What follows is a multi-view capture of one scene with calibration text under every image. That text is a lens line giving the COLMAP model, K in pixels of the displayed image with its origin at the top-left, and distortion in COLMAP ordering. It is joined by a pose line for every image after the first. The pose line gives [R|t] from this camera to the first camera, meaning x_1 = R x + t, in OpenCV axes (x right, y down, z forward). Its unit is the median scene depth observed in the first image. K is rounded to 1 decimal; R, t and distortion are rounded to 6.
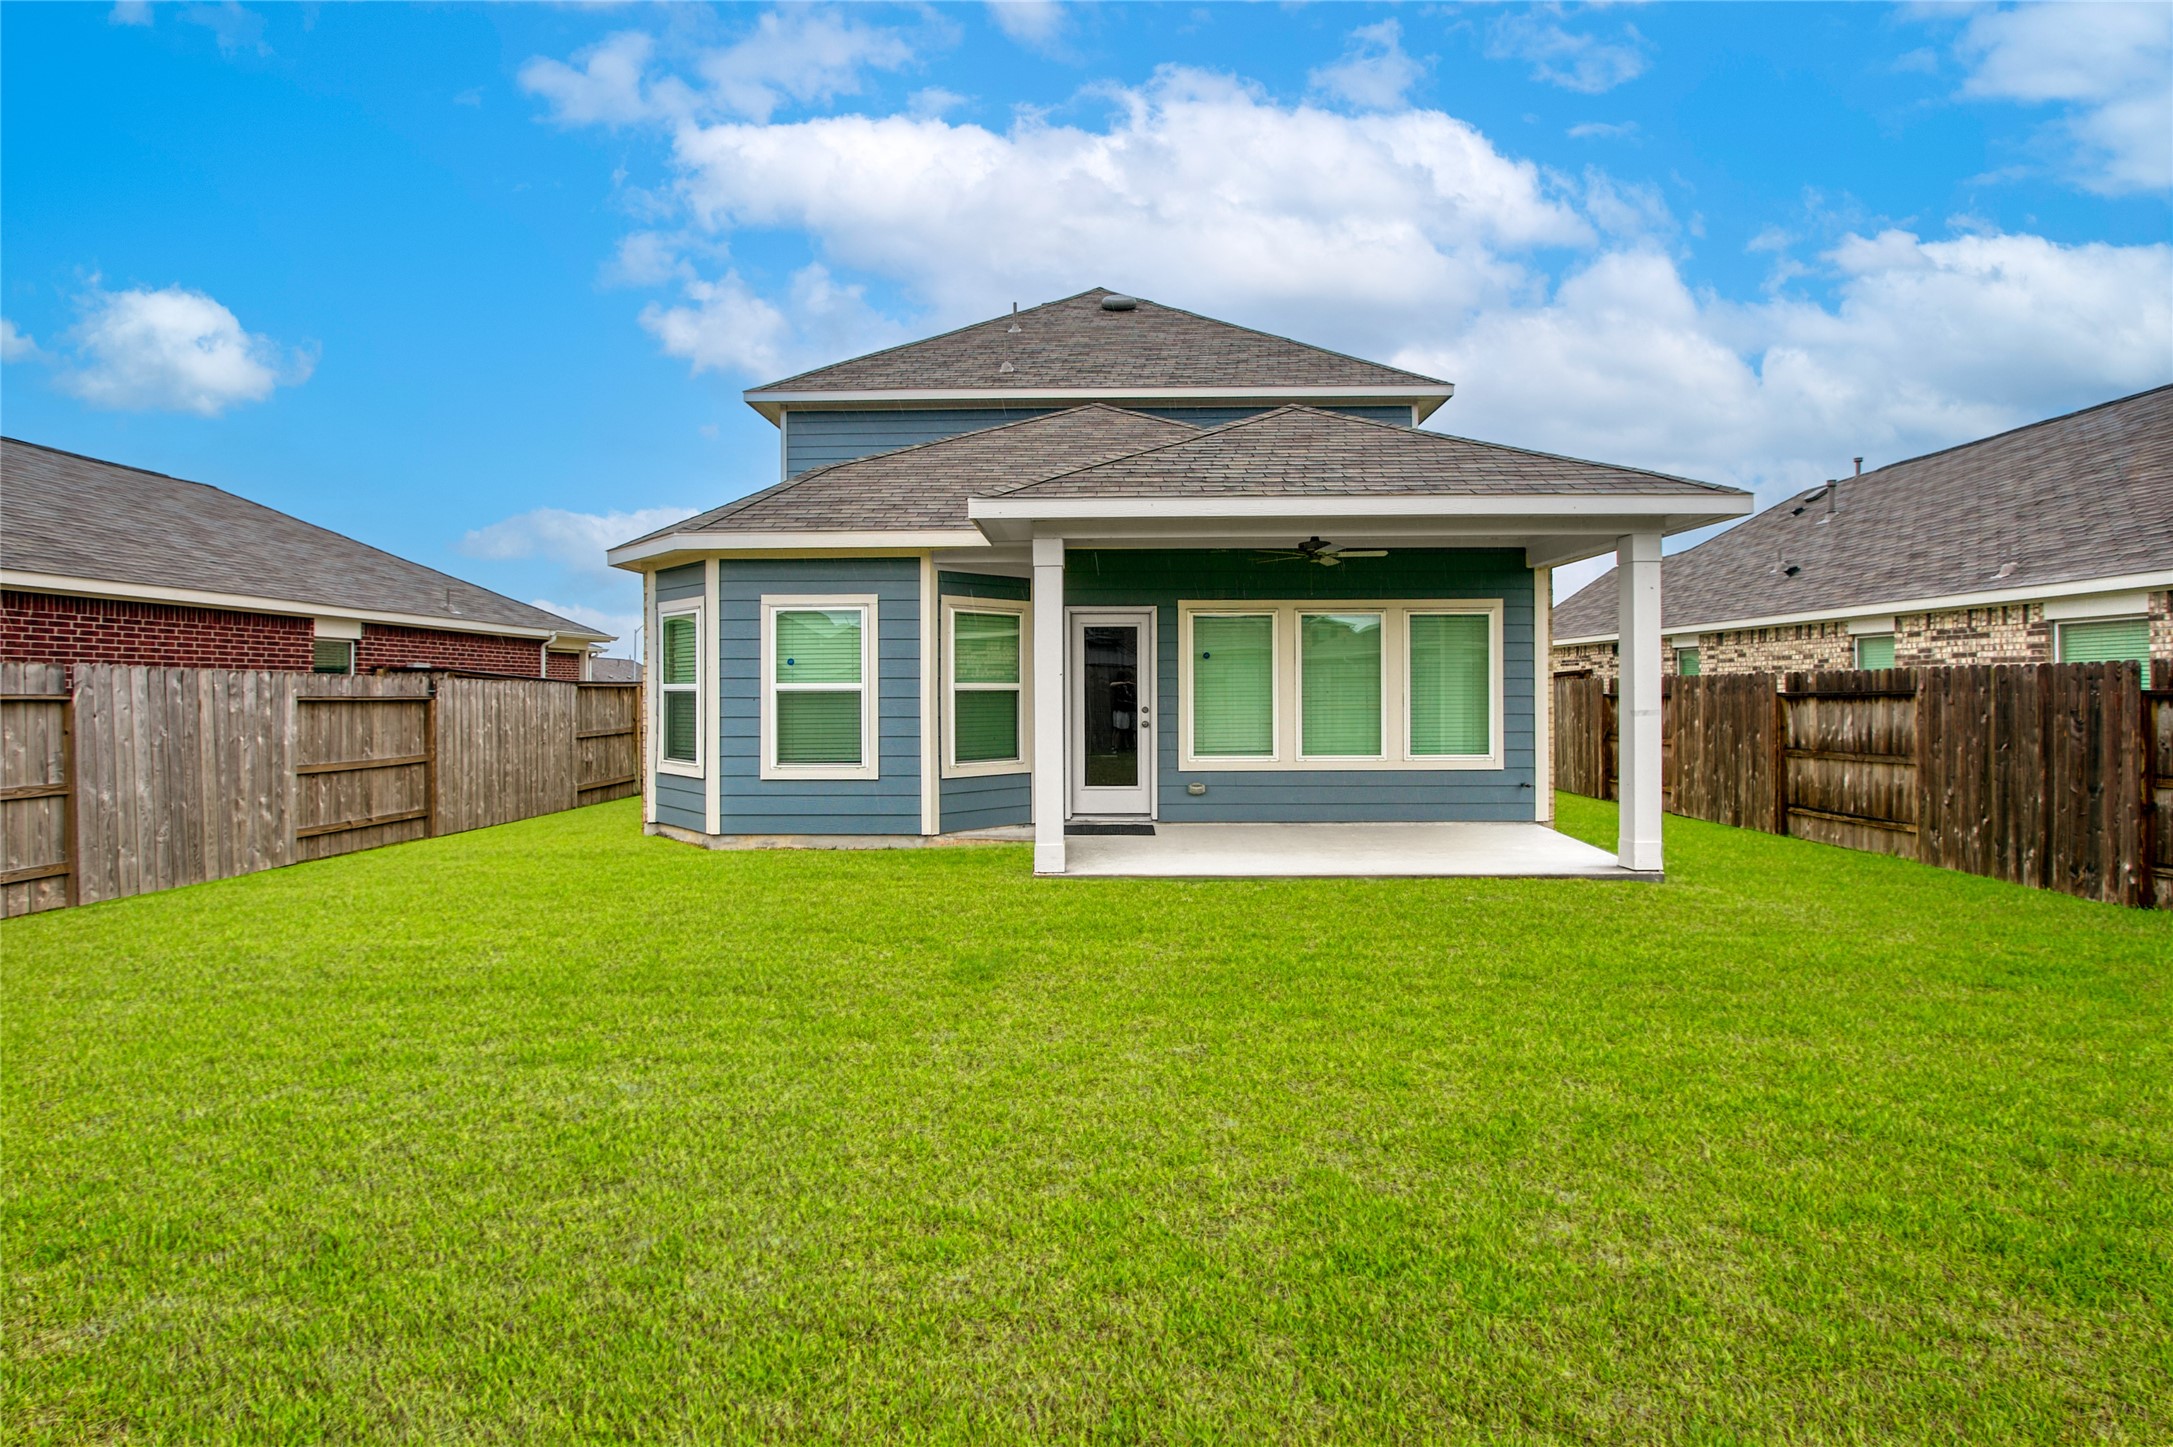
lens RADIAL K [[1028.7, 0, 1086.3], [0, 1028.7, 709.8], [0, 0, 1]] dist [-0.018942, 0.000820]
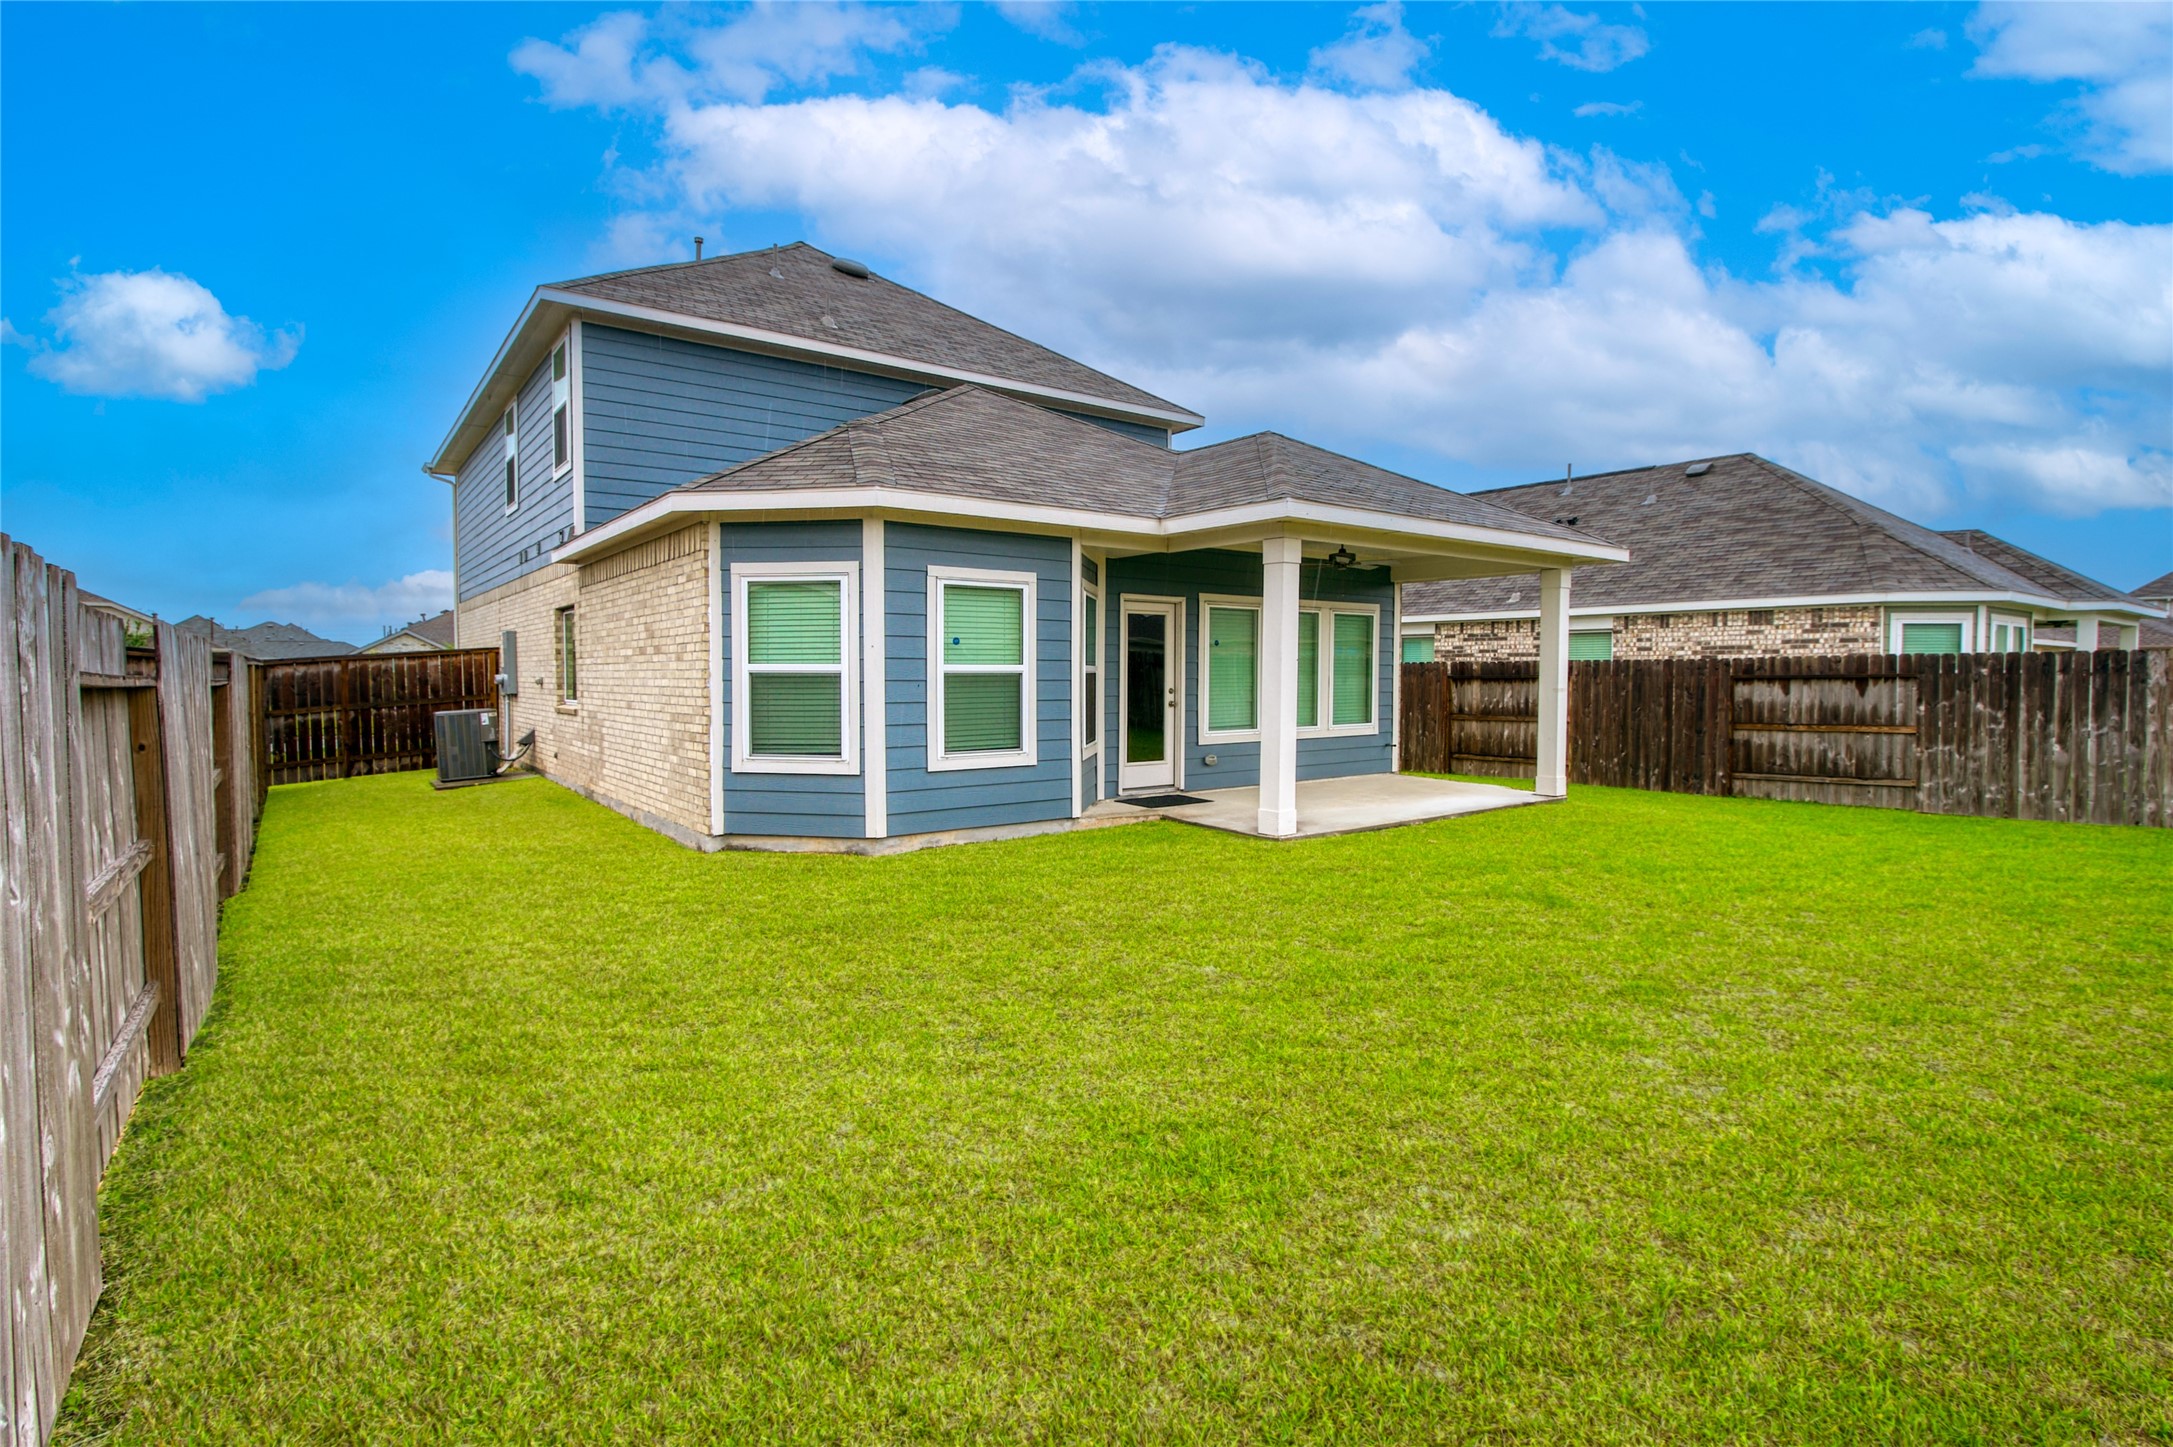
lens RADIAL K [[1028.7, 0, 1049.9], [0, 1028.7, 729.4], [0, 0, 1]] dist [-0.018942, 0.000820]
pose [[0.793748, -0.030696, 0.607472, -0.775812], [0.007889, 0.999161, 0.040180, -0.004522], [-0.608196, -0.027101, 0.793324, 0.221621]]
